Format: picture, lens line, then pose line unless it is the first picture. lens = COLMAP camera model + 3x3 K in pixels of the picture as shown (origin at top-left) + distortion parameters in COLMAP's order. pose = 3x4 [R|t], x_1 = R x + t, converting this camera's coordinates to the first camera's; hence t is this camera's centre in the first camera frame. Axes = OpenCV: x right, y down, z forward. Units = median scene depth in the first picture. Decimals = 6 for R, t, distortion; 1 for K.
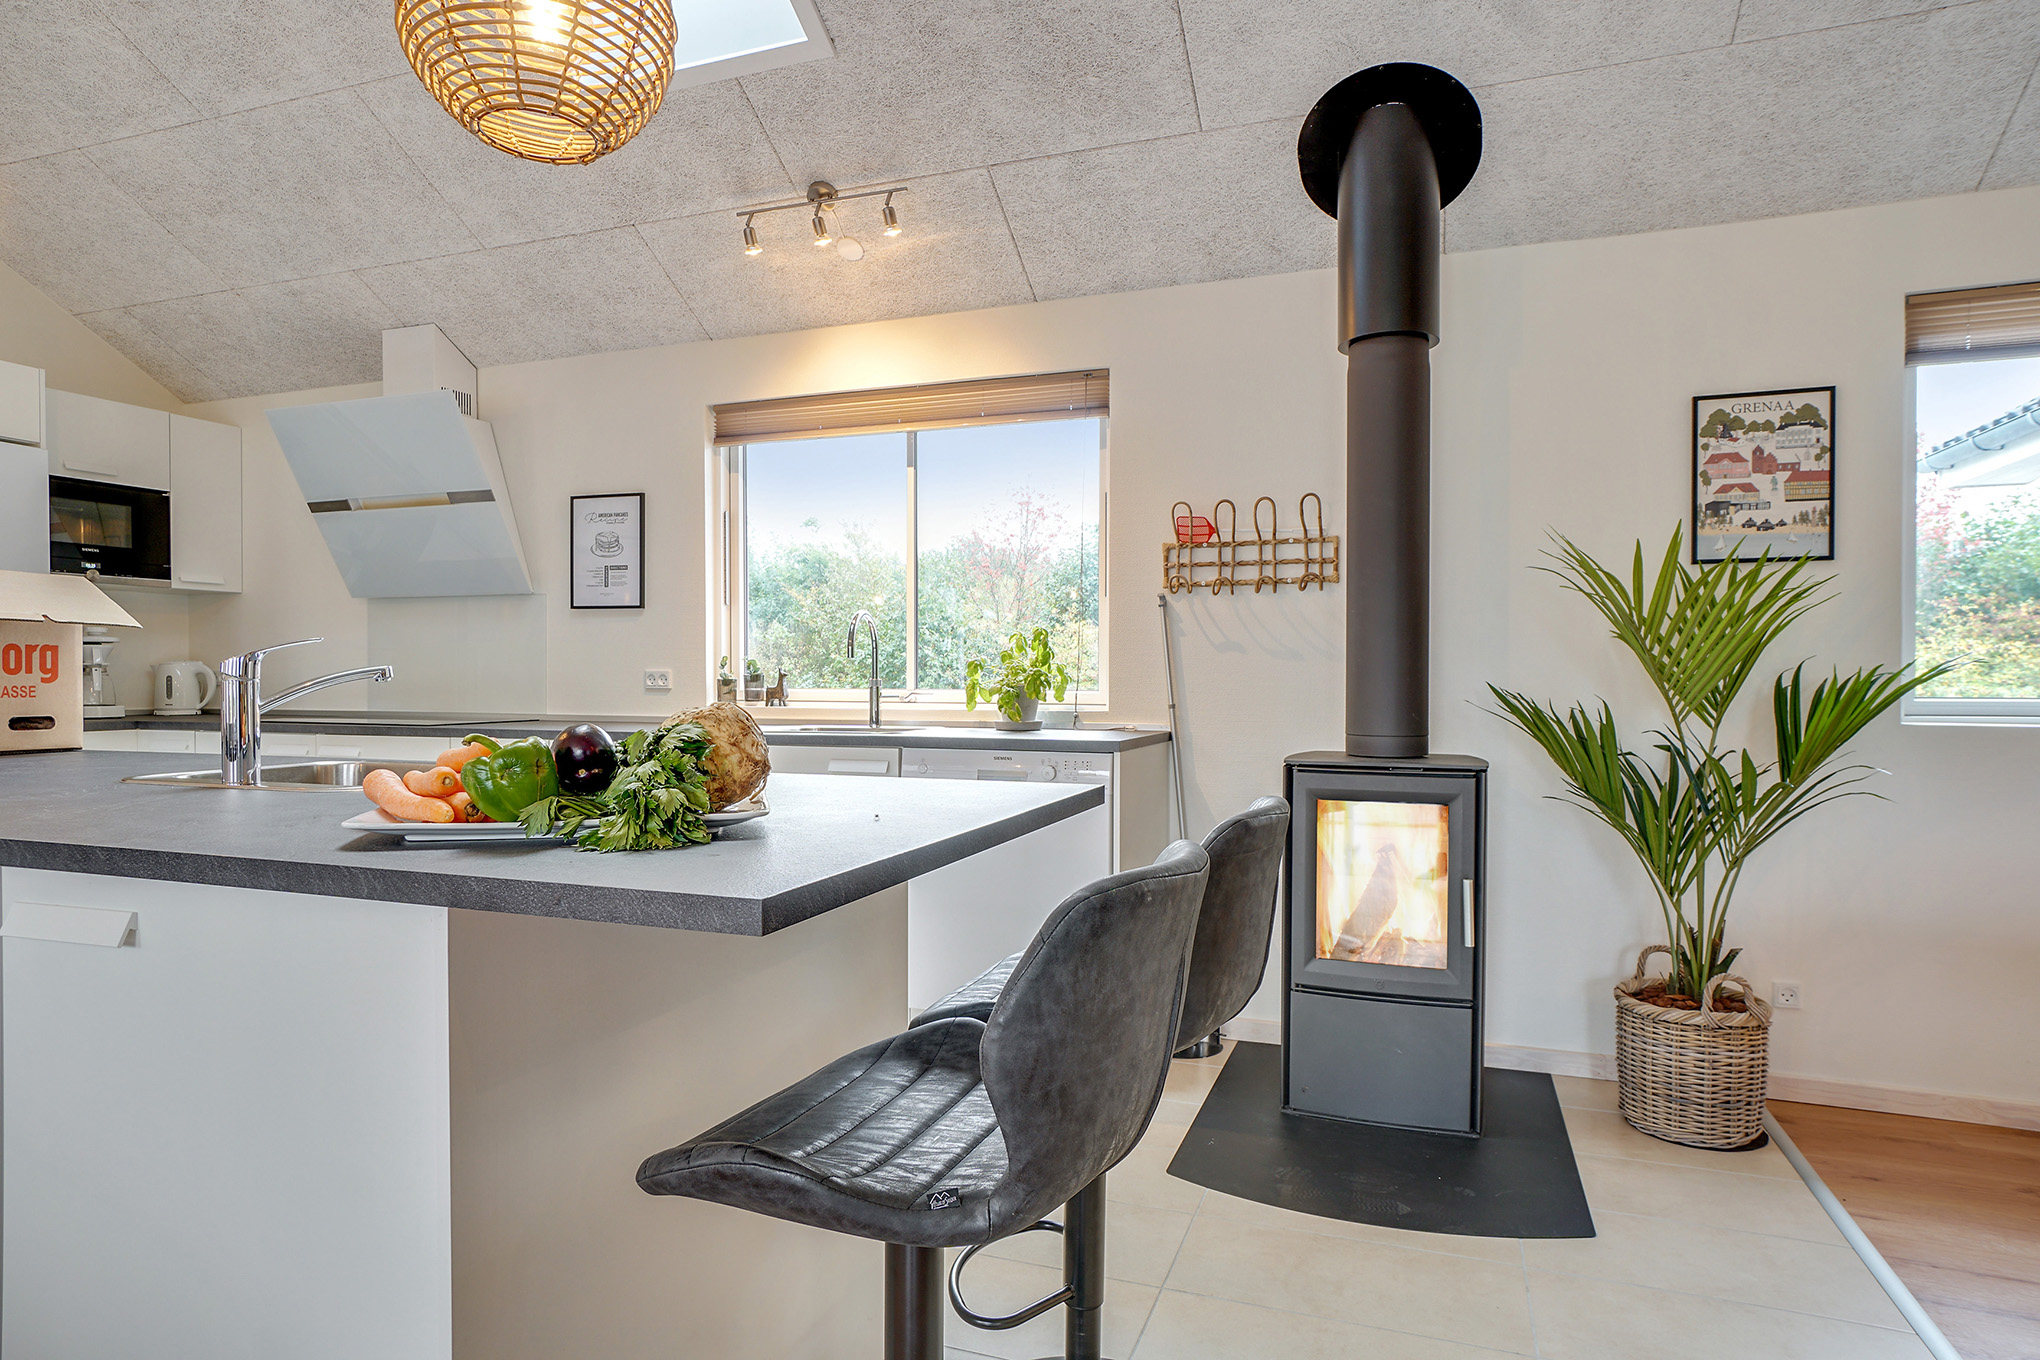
lens RADIAL K [[1133.9, 0, 996.6], [0, 1133.9, 677.0], [0, 0, 1]] dist [-0.023754, 0.020135]
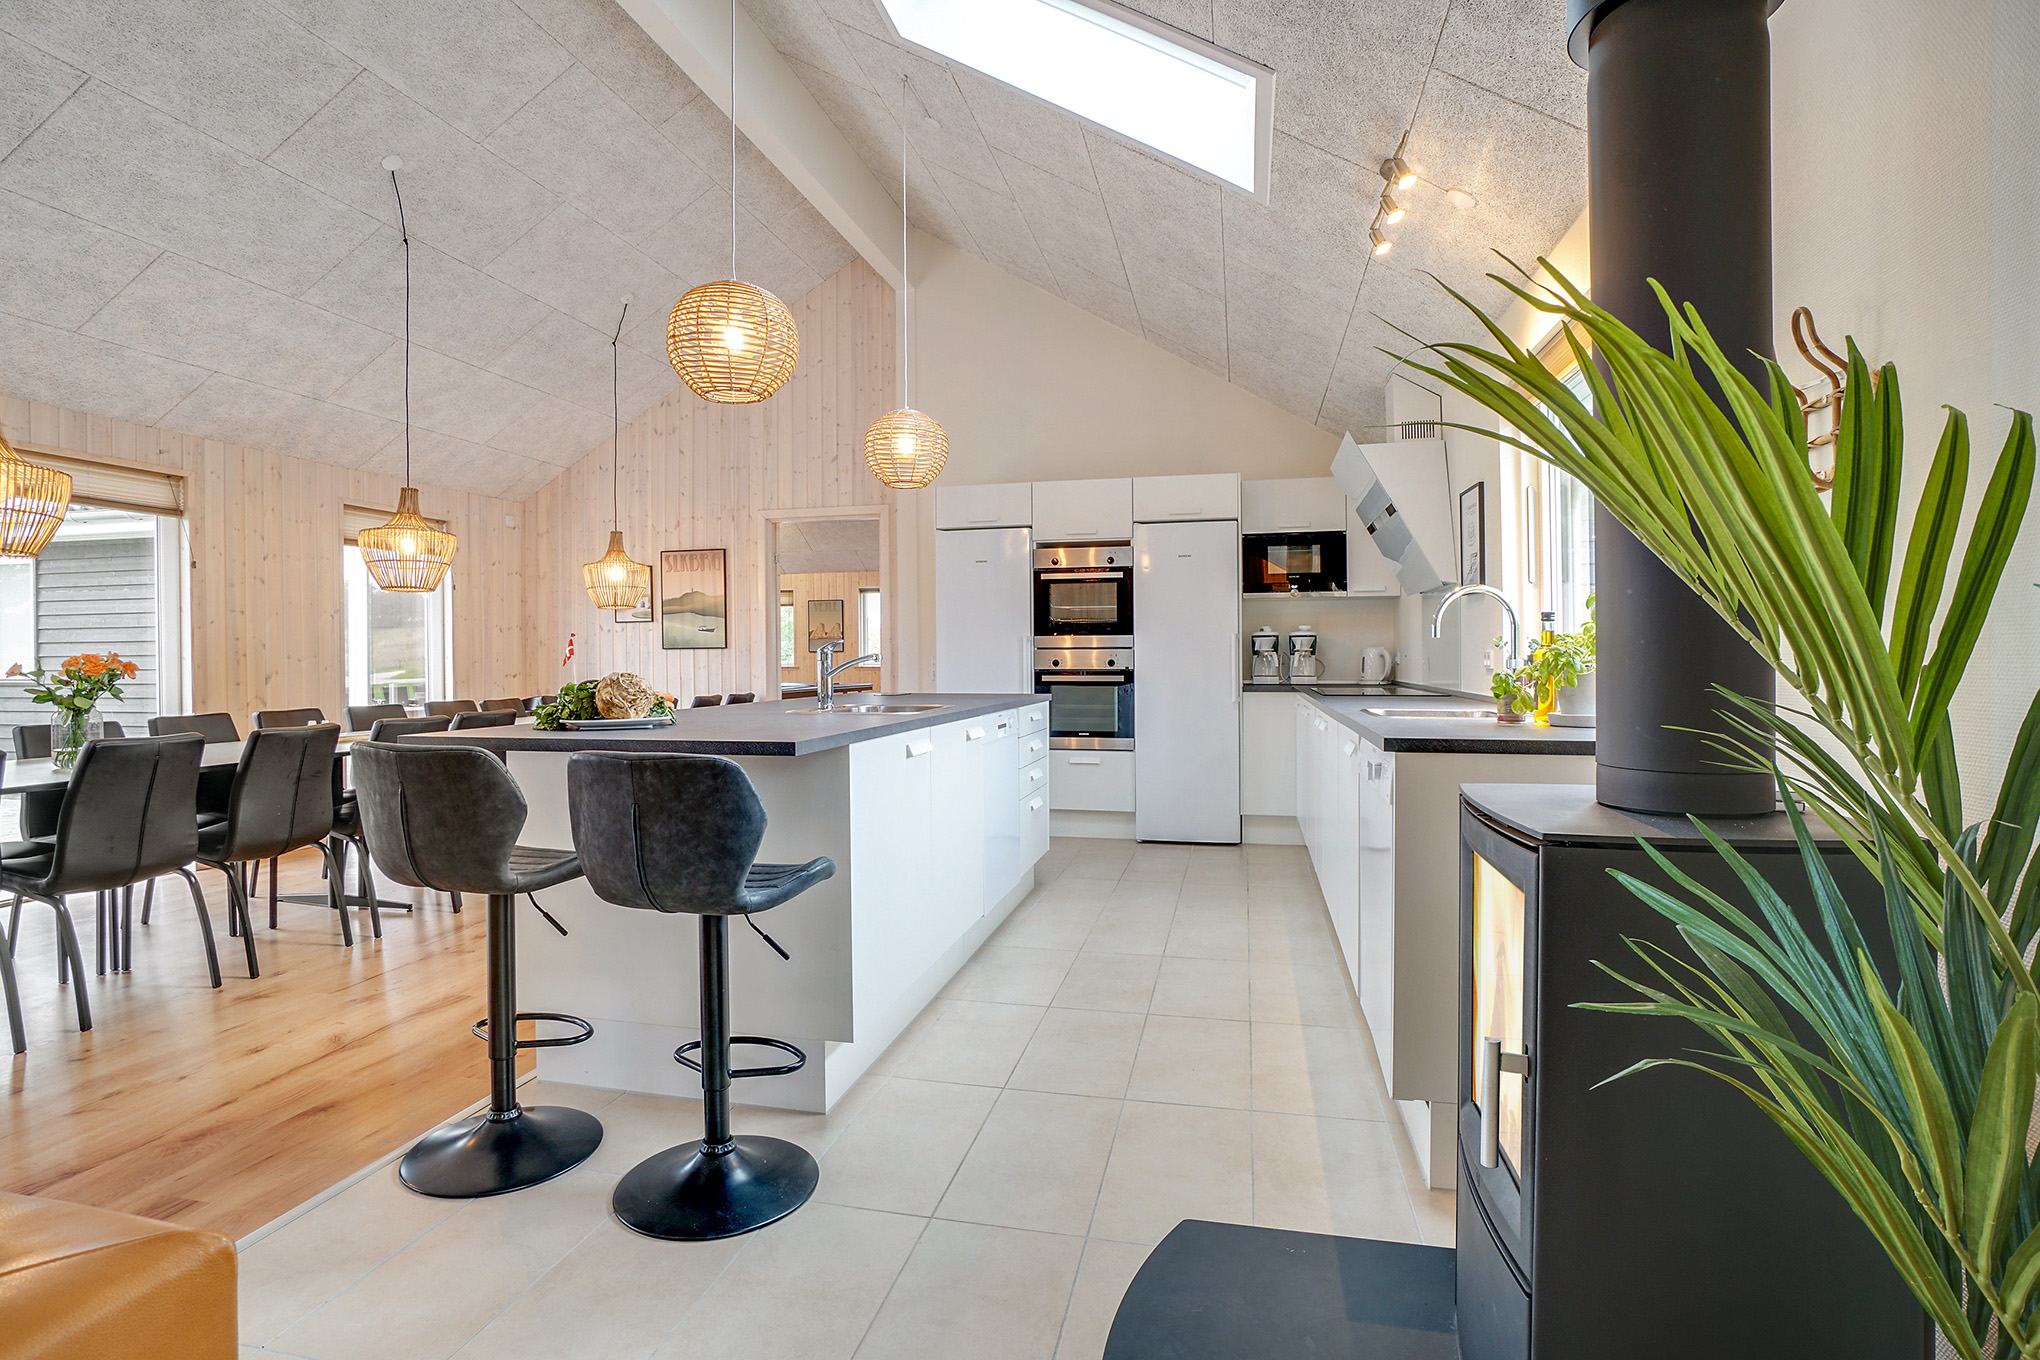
lens RADIAL K [[1000.0, 0, 1005.8], [0, 1000.0, 655.1], [0, 0, 1]] dist [-0.033125, 0.000943]
pose [[0.134345, -0.004650, -0.990924, 0.541096], [-0.001577, 0.999987, -0.004906, 0.003320], [0.990933, 0.002222, 0.134336, 0.444608]]
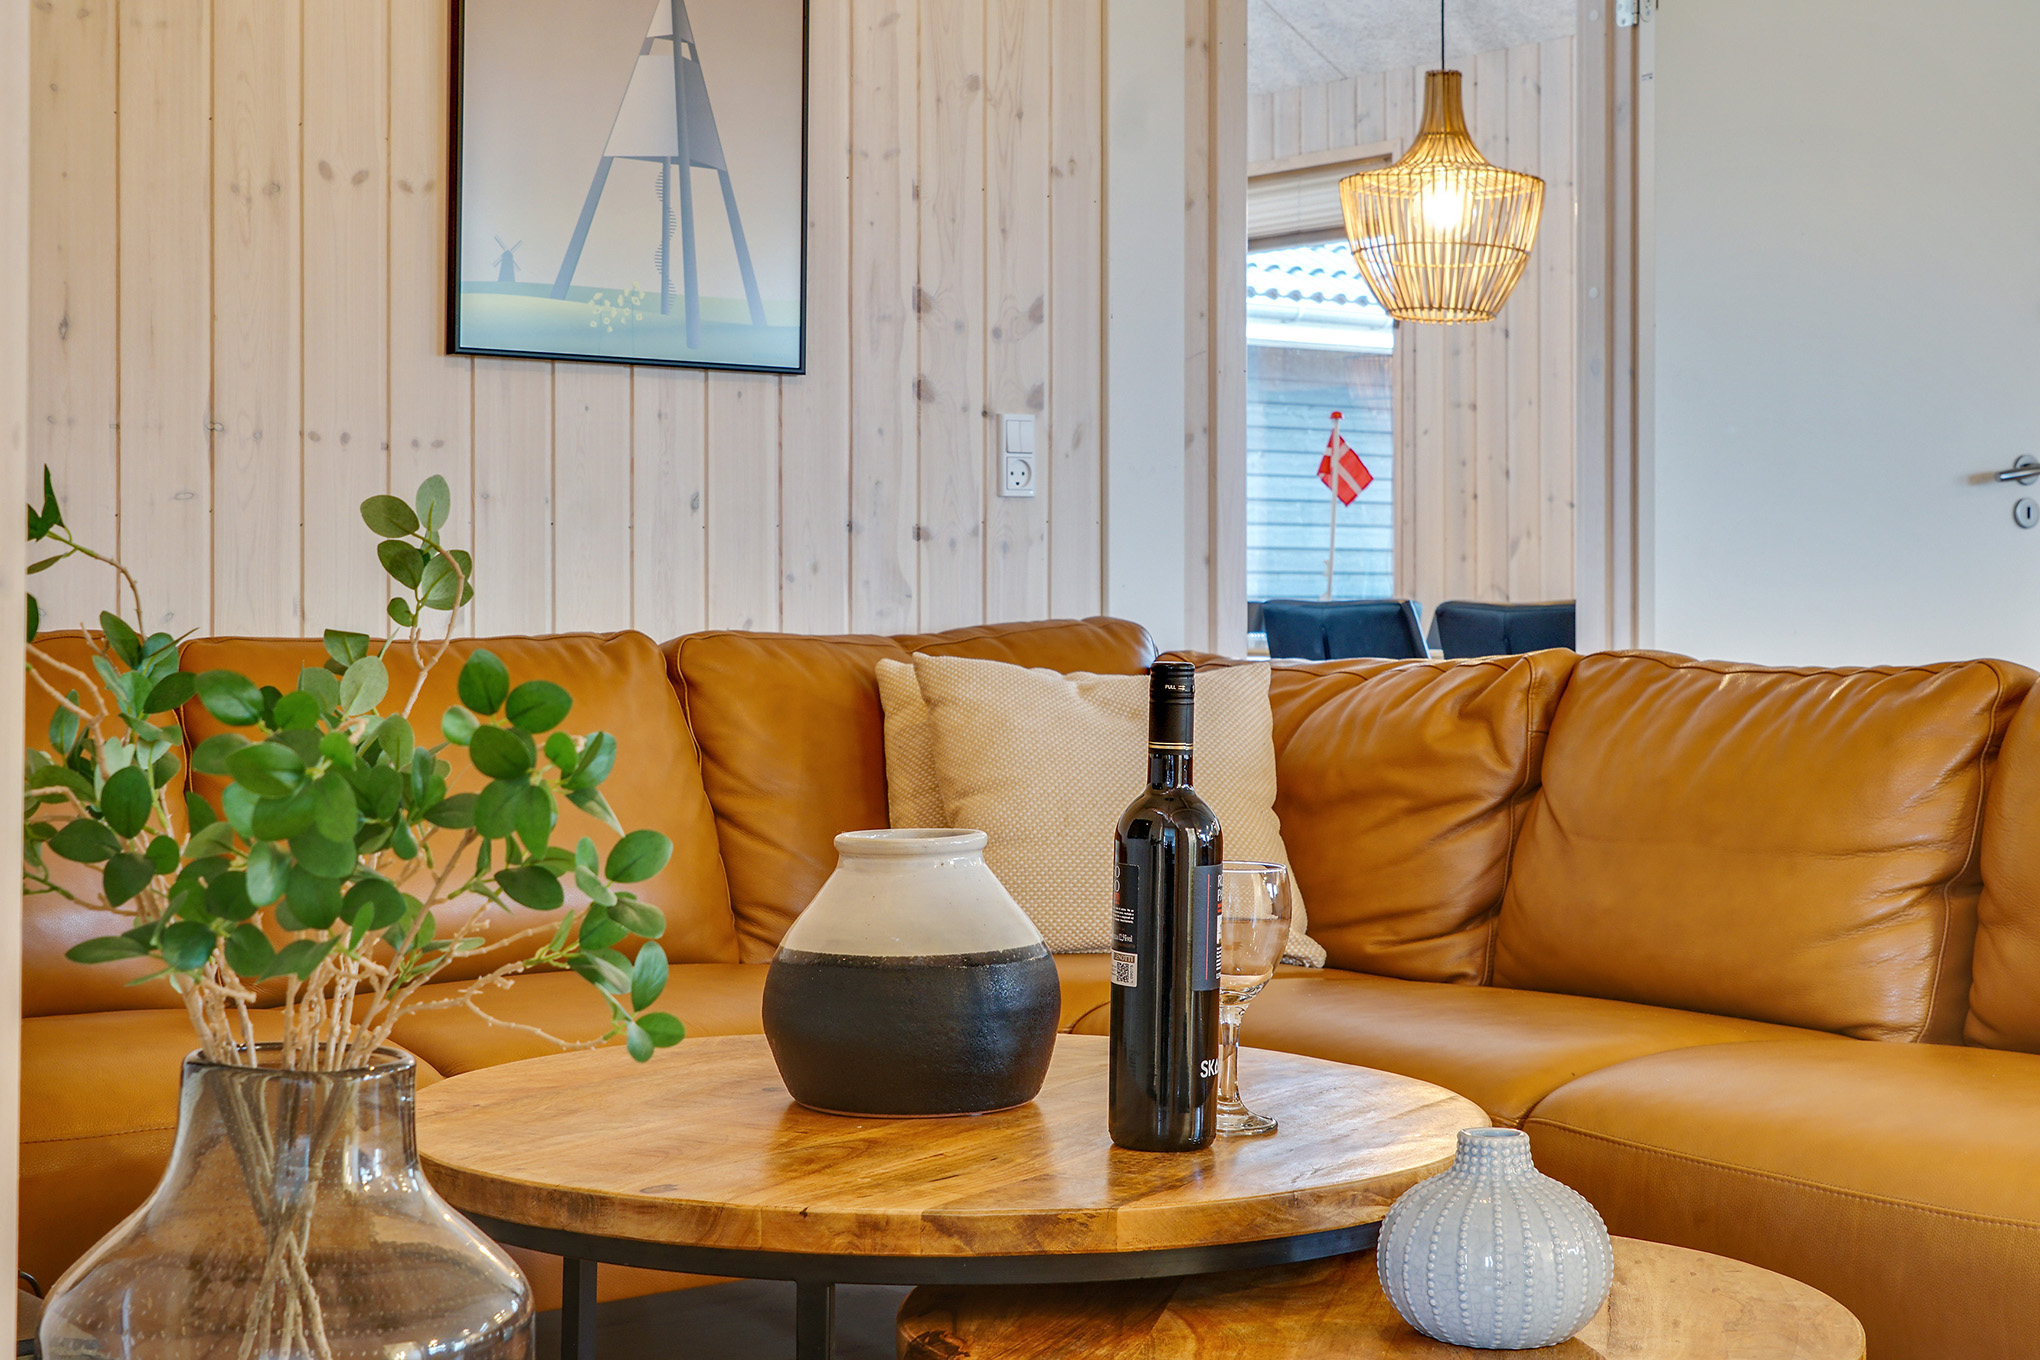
lens RADIAL K [[3152.8, 0, 996.0], [0, 3152.8, 596.9], [0, 0, 1]] dist [0.025196, 0.163150]
pose [[-0.857067, -0.000295, 0.515205, -1.699933], [0.001920, 0.999991, 0.003767, 0.053699], [-0.515201, 0.004217, -0.857059, 1.480453]]
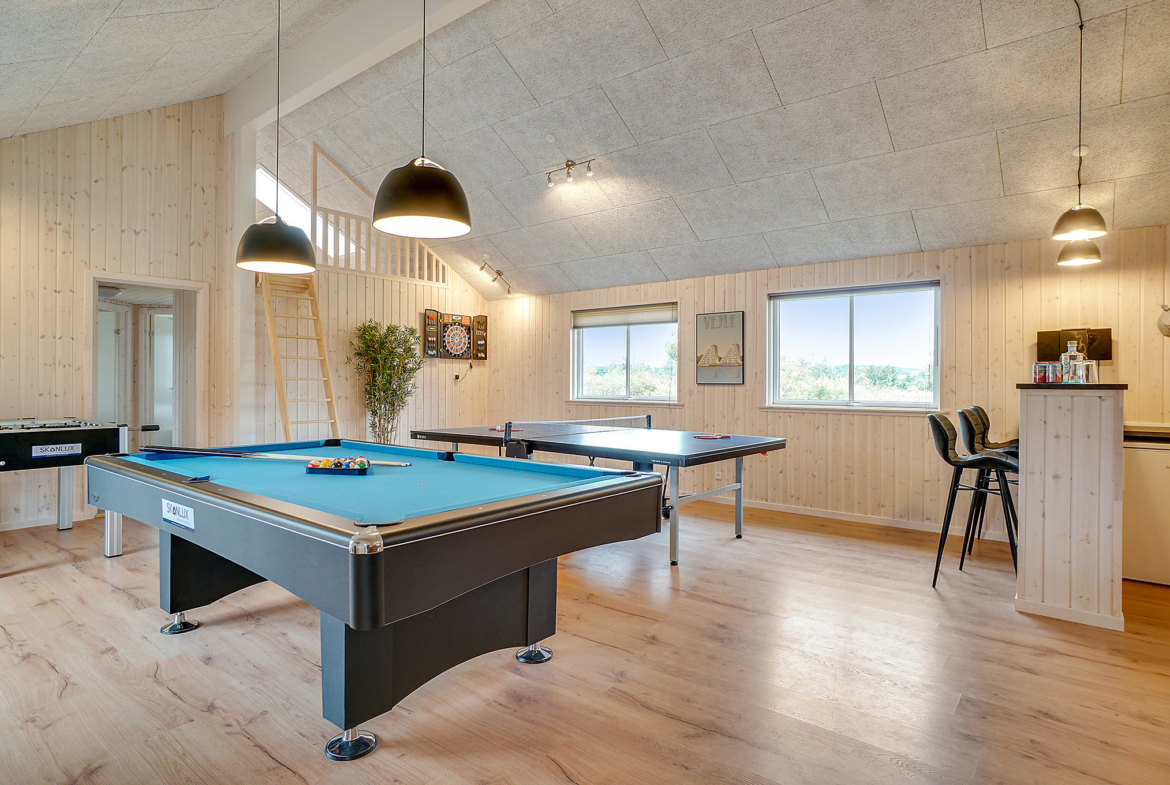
lens RADIAL K [[631.8, 0, 576.7], [0, 631.8, 381.6], [0, 0, 1]] dist [-0.030577, 0.017543]
pose [[-0.308895, -0.003193, -0.951091, -1.331440], [-0.012945, 0.999916, 0.000847, -0.027235], [0.951008, 0.012573, -0.308911, 0.439522]]
